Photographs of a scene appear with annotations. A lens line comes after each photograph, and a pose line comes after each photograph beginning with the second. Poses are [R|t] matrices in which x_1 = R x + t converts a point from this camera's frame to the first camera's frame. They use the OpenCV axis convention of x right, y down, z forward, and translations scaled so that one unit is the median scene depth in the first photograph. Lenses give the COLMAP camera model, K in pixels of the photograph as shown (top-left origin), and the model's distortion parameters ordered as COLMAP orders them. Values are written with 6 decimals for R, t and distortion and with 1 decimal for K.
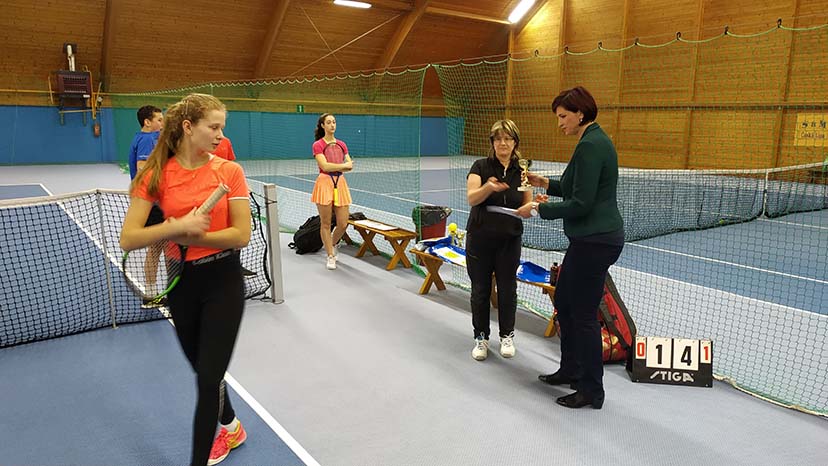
lens RADIAL K [[602.2, 0, 410.4], [0, 602.2, 230.5], [0, 0, 1]] dist [0.018807, -0.035002]
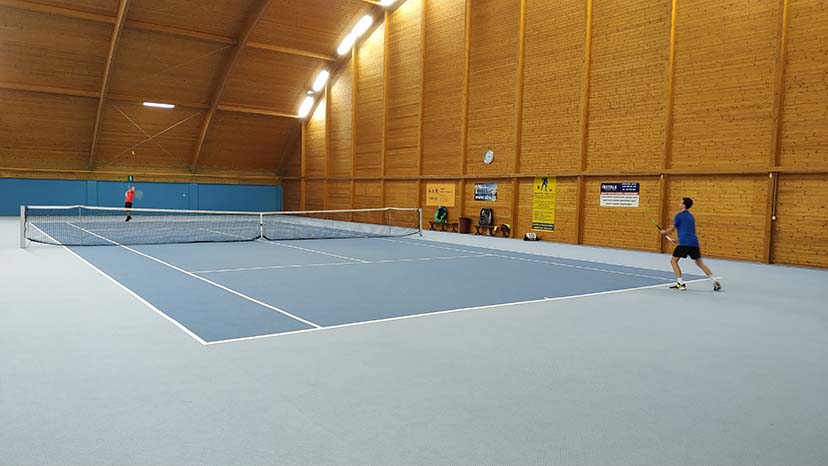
lens RADIAL K [[602.2, 0, 411.7], [0, 602.2, 235.9], [0, 0, 1]] dist [0.018807, -0.035002]
pose [[0.999908, 0.005957, 0.012192, 1.371039], [-0.004605, 0.994137, -0.108033, 0.216012], [-0.012764, 0.107967, 0.994073, -1.055627]]
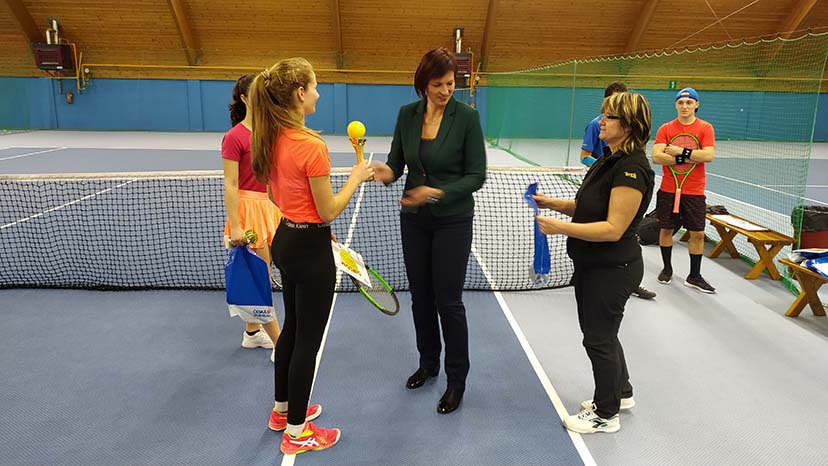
lens RADIAL K [[602.2, 0, 411.5], [0, 602.2, 226.0], [0, 0, 1]] dist [0.018807, -0.035002]
pose [[0.834865, 0.116885, -0.537901, 0.013216], [-0.101353, 0.993129, 0.058497, -0.006851], [0.541043, 0.005681, 0.840976, 0.040385]]
